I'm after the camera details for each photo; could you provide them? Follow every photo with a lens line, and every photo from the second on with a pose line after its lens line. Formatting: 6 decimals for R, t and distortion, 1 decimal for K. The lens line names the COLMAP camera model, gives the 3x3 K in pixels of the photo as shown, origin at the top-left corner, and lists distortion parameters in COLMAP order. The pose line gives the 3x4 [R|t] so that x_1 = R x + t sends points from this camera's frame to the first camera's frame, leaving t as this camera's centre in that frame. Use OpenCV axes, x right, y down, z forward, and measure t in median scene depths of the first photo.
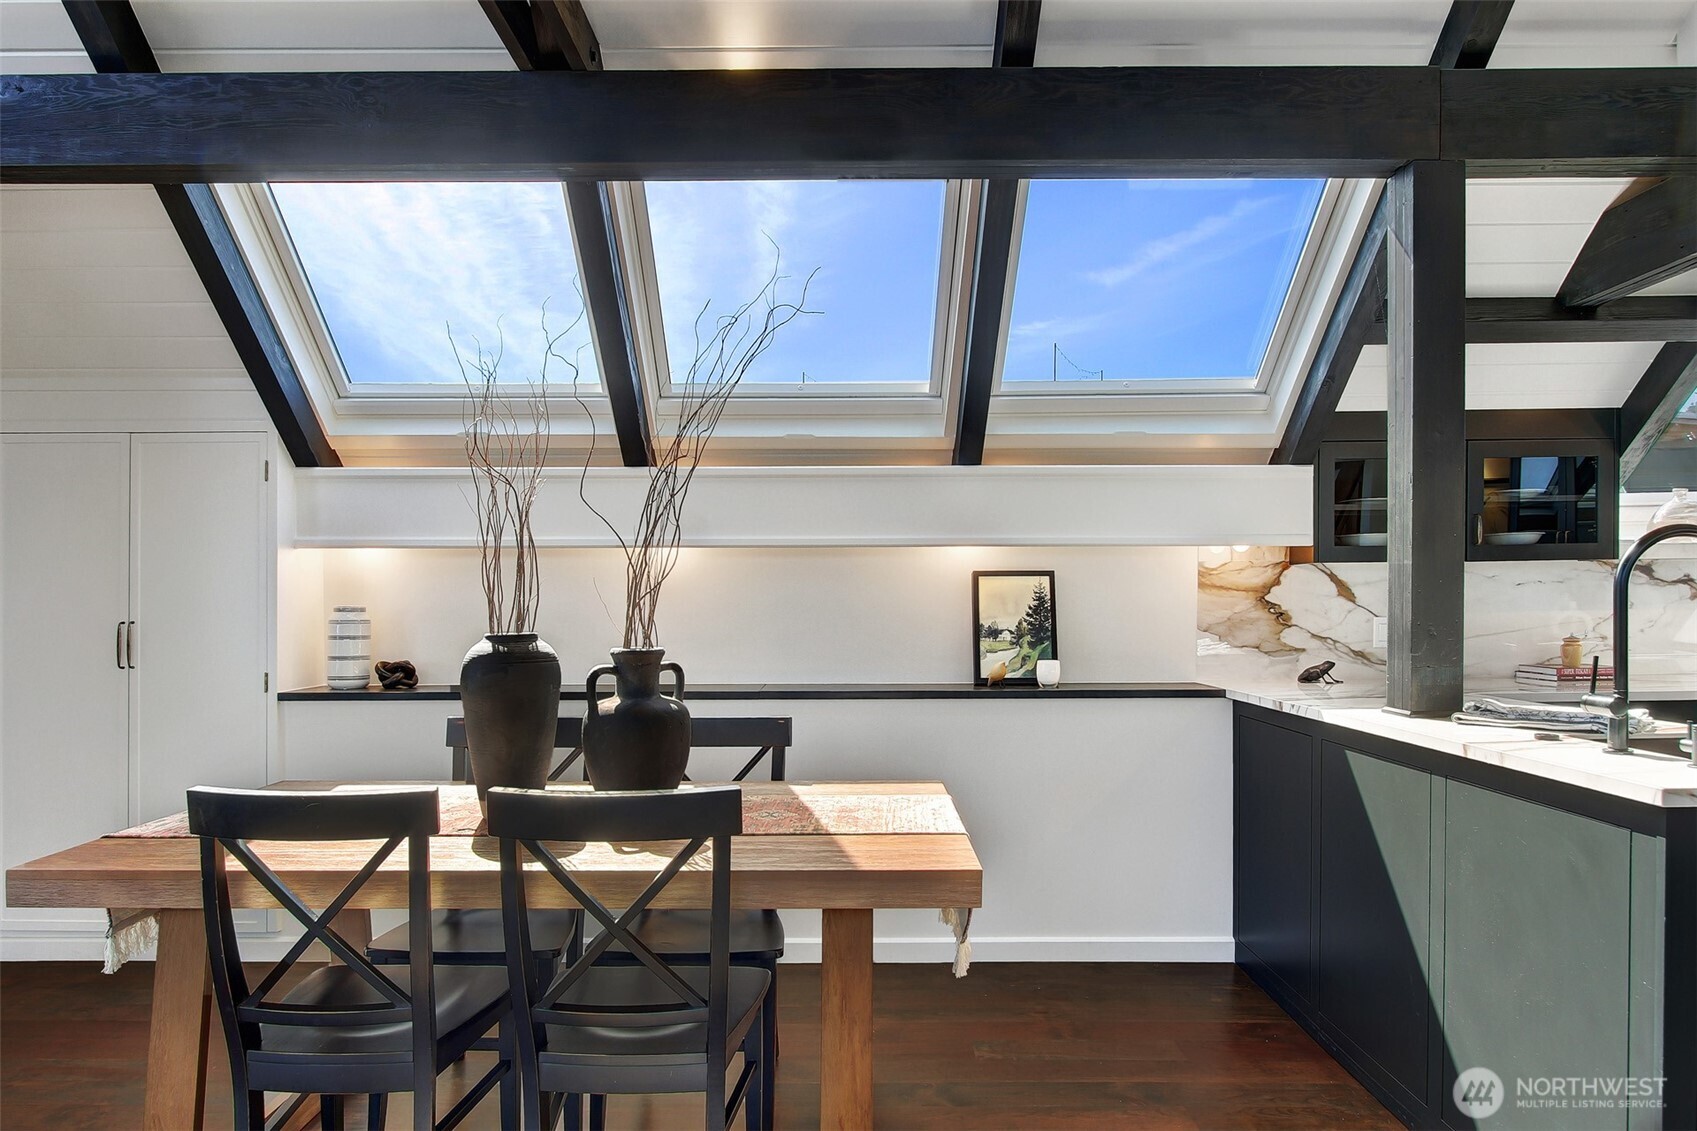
lens RADIAL K [[990.7, 0, 848.5], [0, 990.7, 565.5], [0, 0, 1]] dist [-0.022003, 0.001790]
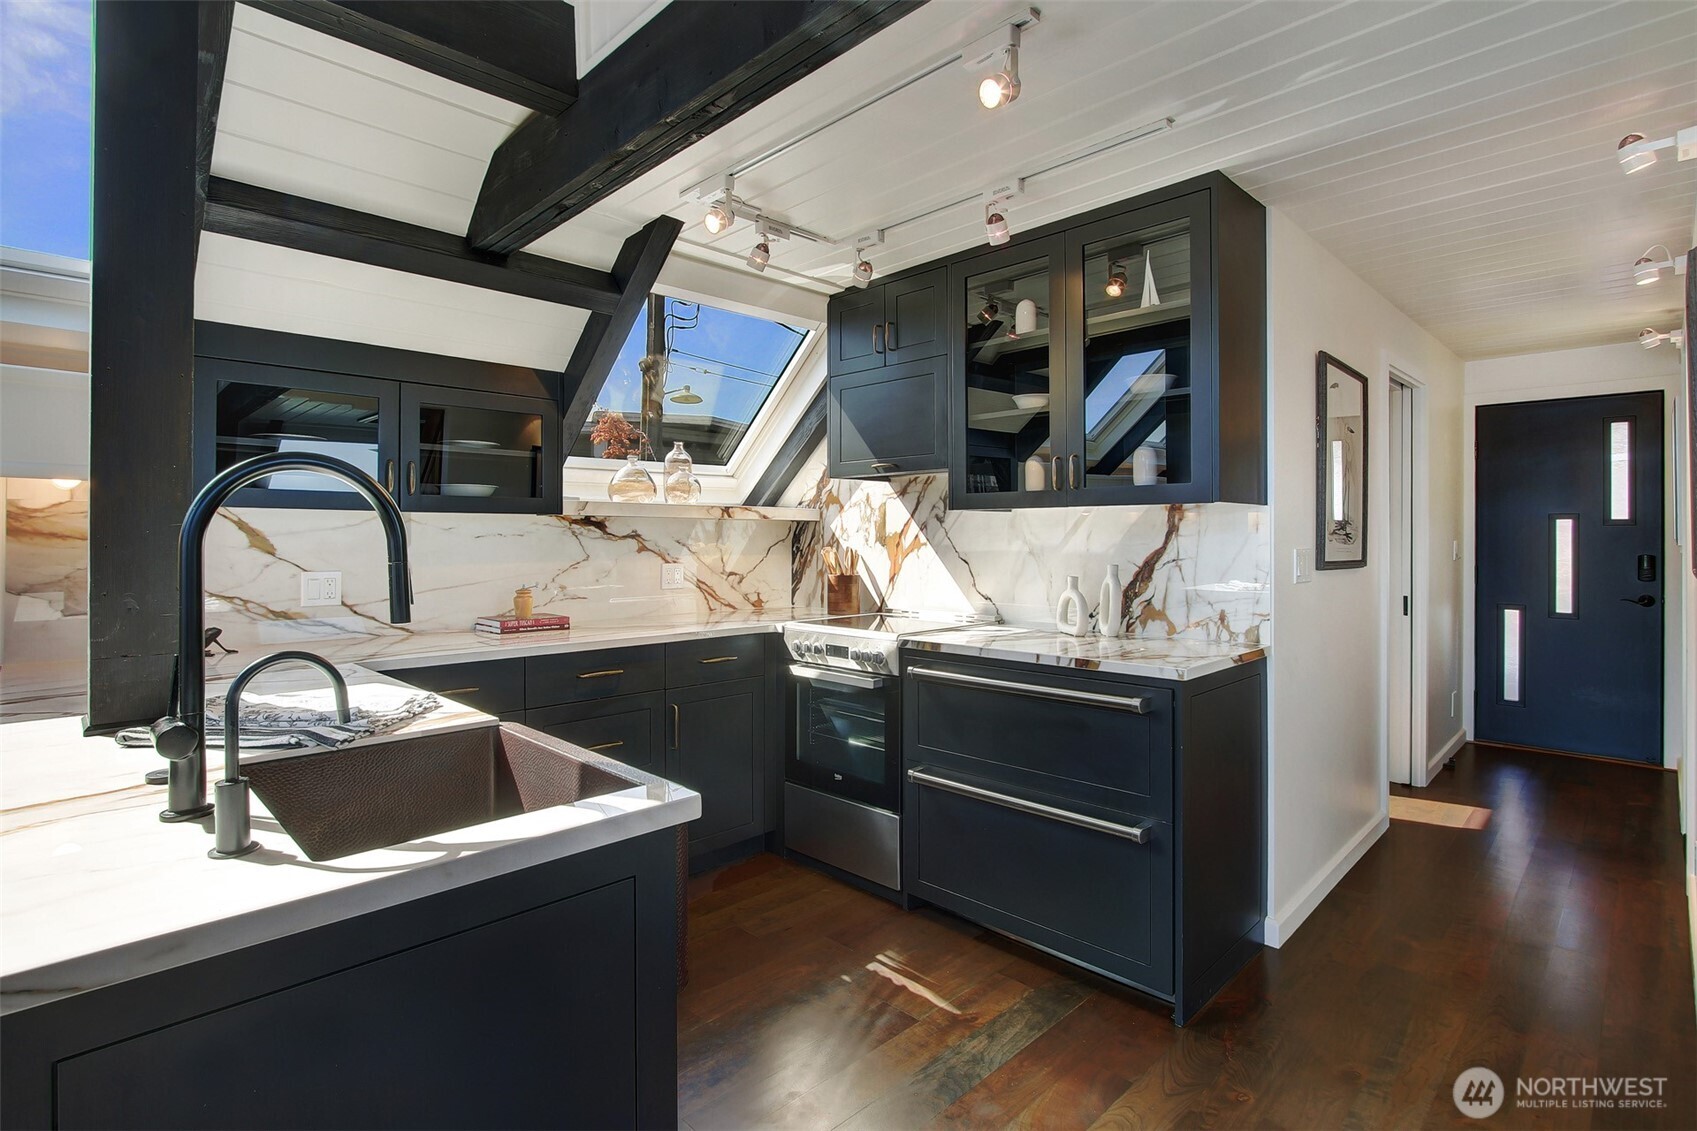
lens RADIAL K [[817.8, 0, 844.3], [0, 817.8, 538.6], [0, 0, 1]] dist [-0.016328, 0.000425]
pose [[0.721908, 0.012599, 0.691874, 0.396486], [-0.030264, 0.999452, 0.013377, -0.001581], [-0.691327, -0.030596, 0.721894, 0.150396]]
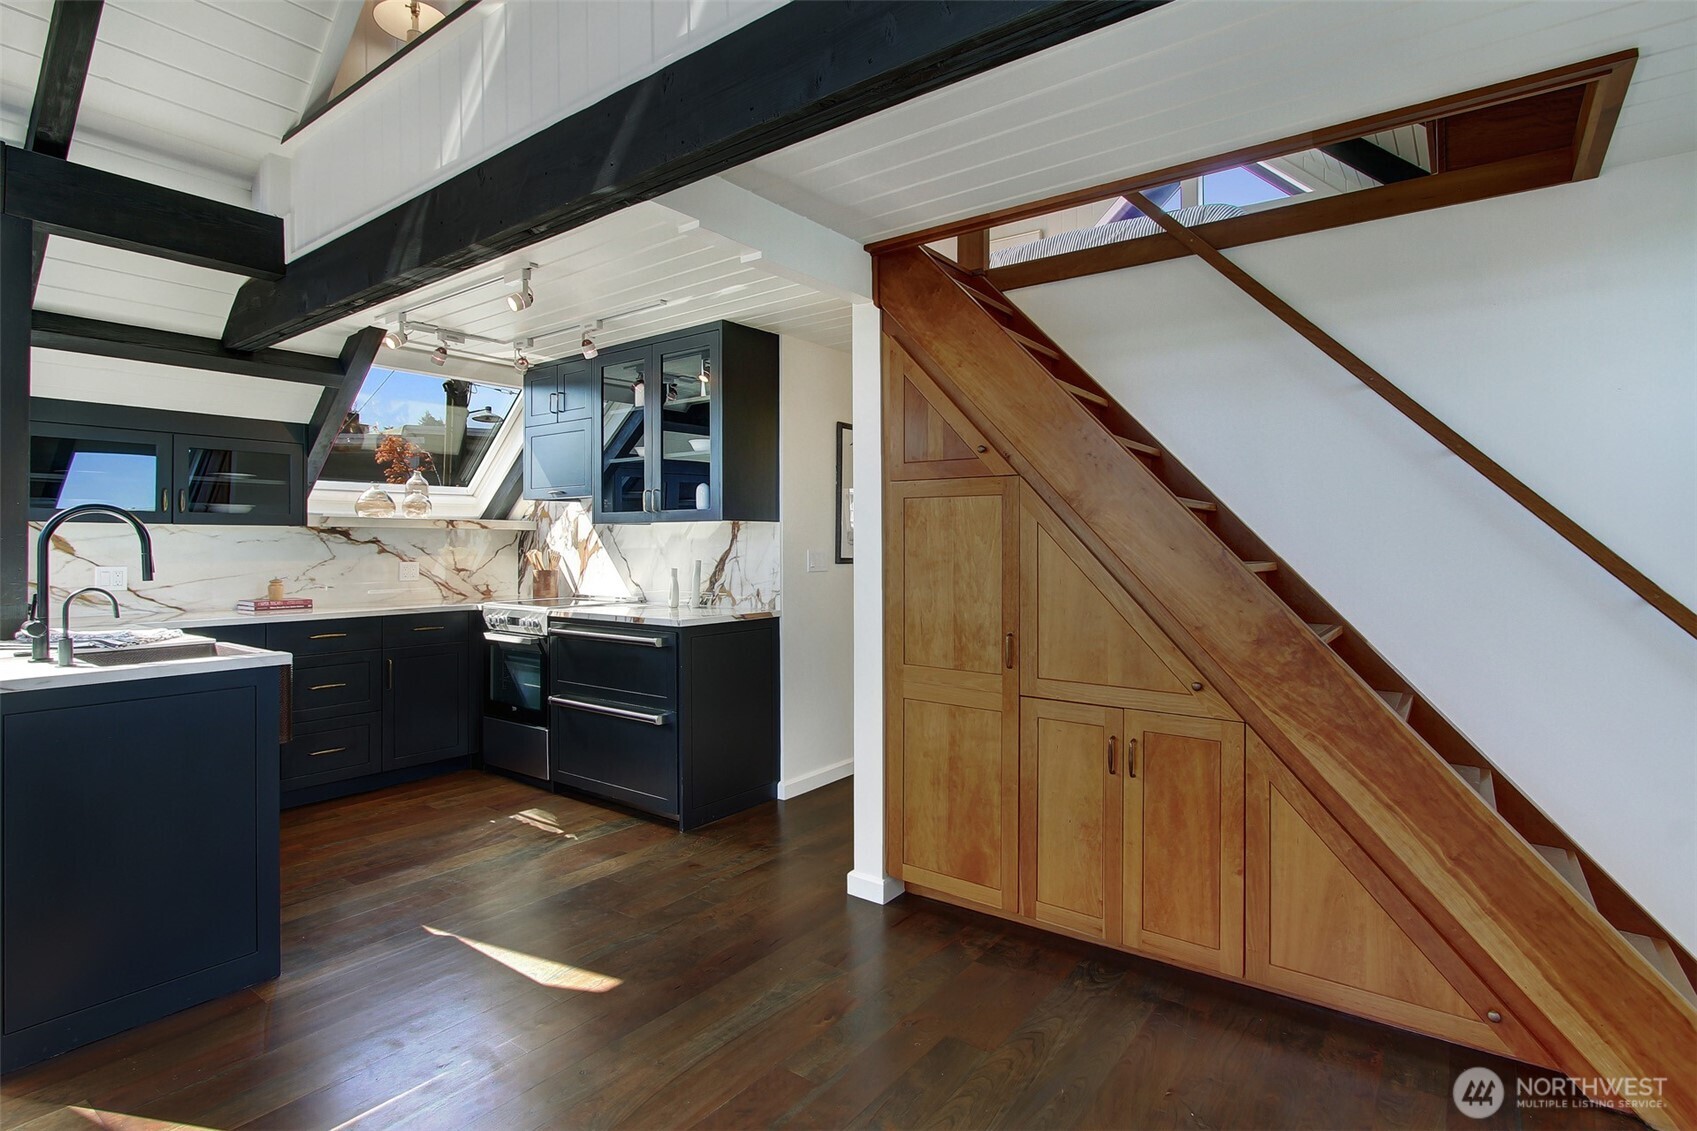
lens RADIAL K [[822.9, 0, 853.6], [0, 822.9, 541.8], [0, 0, 1]] dist [-0.008326, -0.000277]
pose [[0.601557, 0.015718, 0.798675, 0.297555], [-0.032286, 0.999468, 0.004647, -0.014865], [-0.798177, -0.028582, 0.601744, -0.393316]]
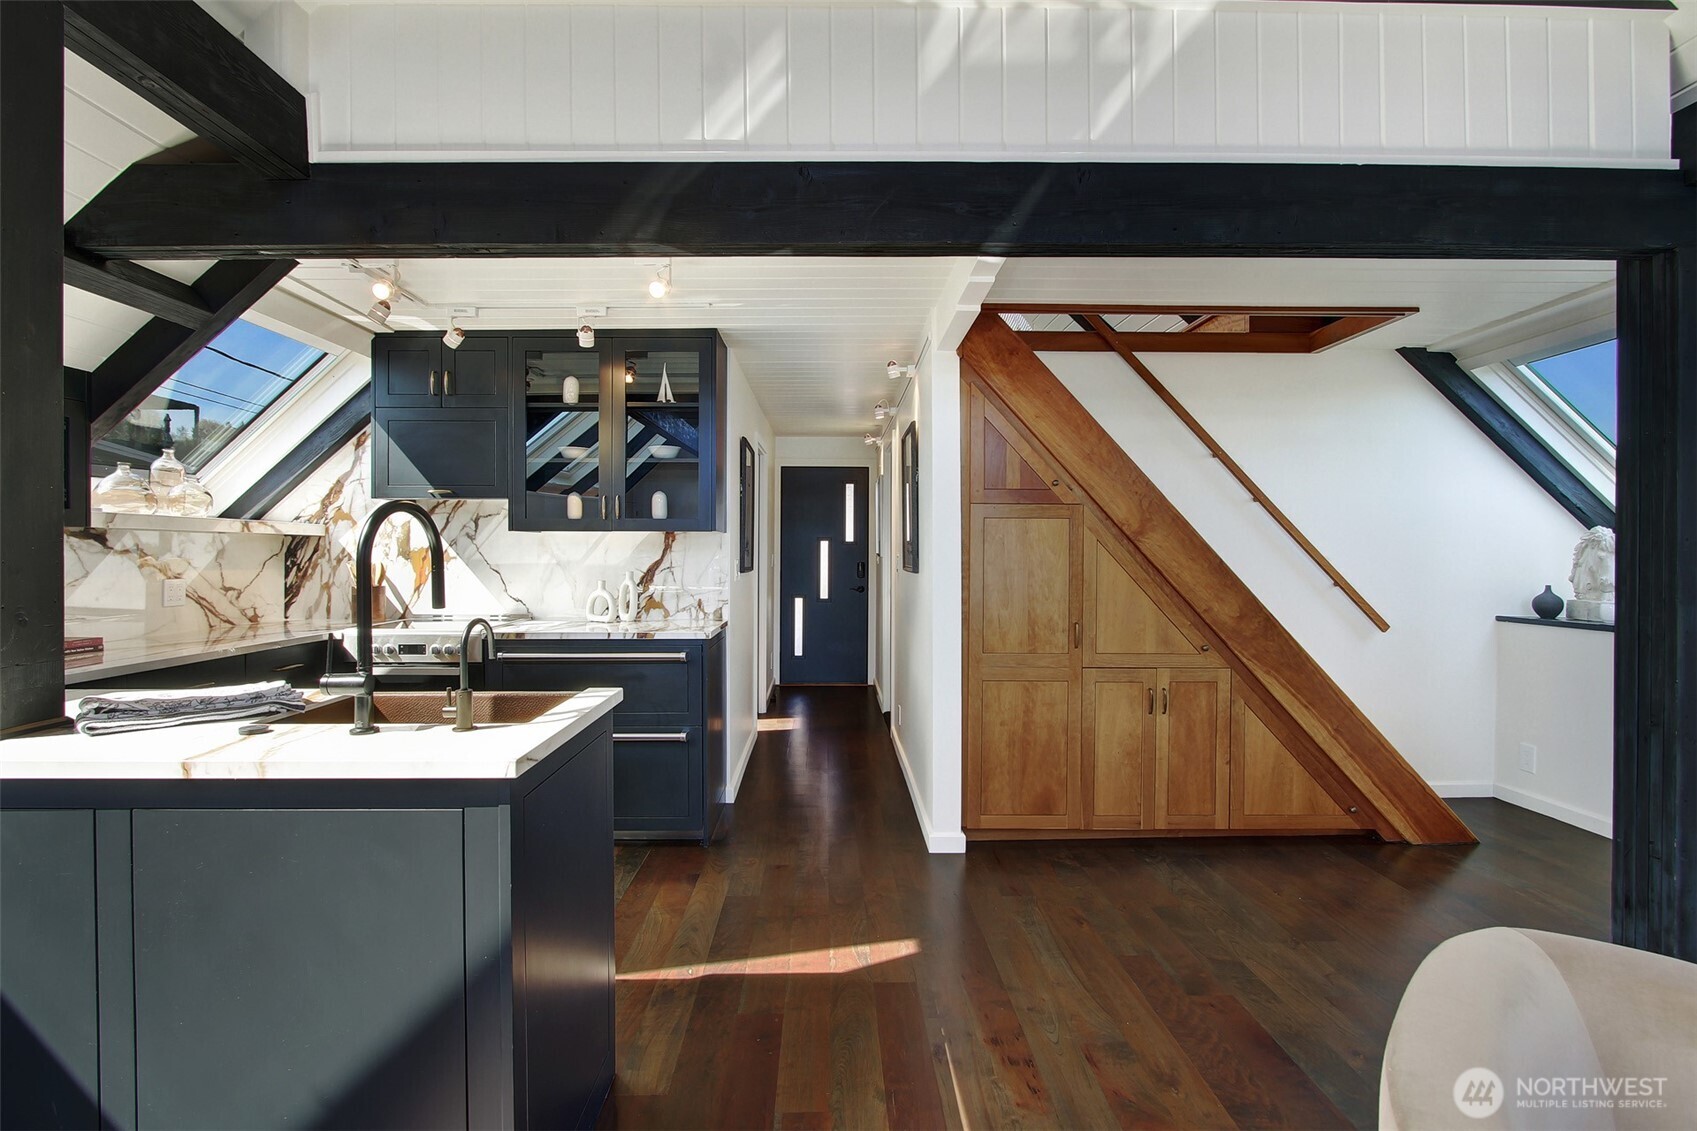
lens RADIAL K [[800.5, 0, 845.2], [0, 800.5, 561.2], [0, 0, 1]] dist [-0.010144, 0.000416]
pose [[-0.004409, 0.001133, 0.999990, -0.001808], [-0.032333, 0.999476, -0.001275, 0.003999], [-0.999467, -0.032338, -0.004370, 0.249759]]
